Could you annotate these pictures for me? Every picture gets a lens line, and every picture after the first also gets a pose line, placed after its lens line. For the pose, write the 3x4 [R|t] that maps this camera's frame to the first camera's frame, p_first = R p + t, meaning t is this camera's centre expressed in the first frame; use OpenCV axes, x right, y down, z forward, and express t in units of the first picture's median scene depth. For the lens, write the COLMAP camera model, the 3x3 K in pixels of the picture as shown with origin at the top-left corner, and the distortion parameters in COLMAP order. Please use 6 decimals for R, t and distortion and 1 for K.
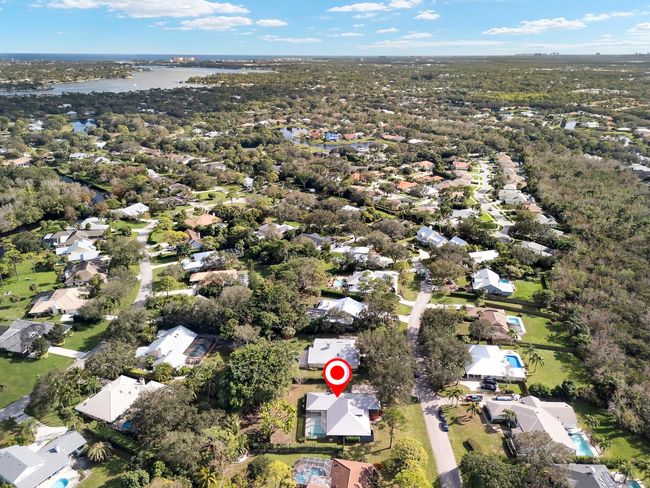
lens RADIAL K [[481.9, 0, 326.2], [0, 481.9, 243.5], [0, 0, 1]] dist [0.053735, -0.007085]
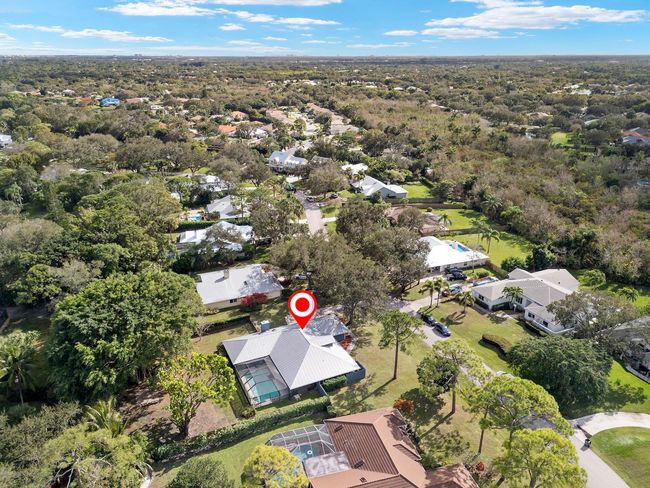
lens RADIAL K [[481.9, 0, 324.7], [0, 481.9, 245.1], [0, 0, 1]] dist [0.053735, -0.007085]
pose [[0.900178, -0.166998, 0.402233, -0.157309], [0.166175, 0.985394, 0.037222, 0.217101], [-0.402574, 0.033335, 0.914780, 0.472674]]
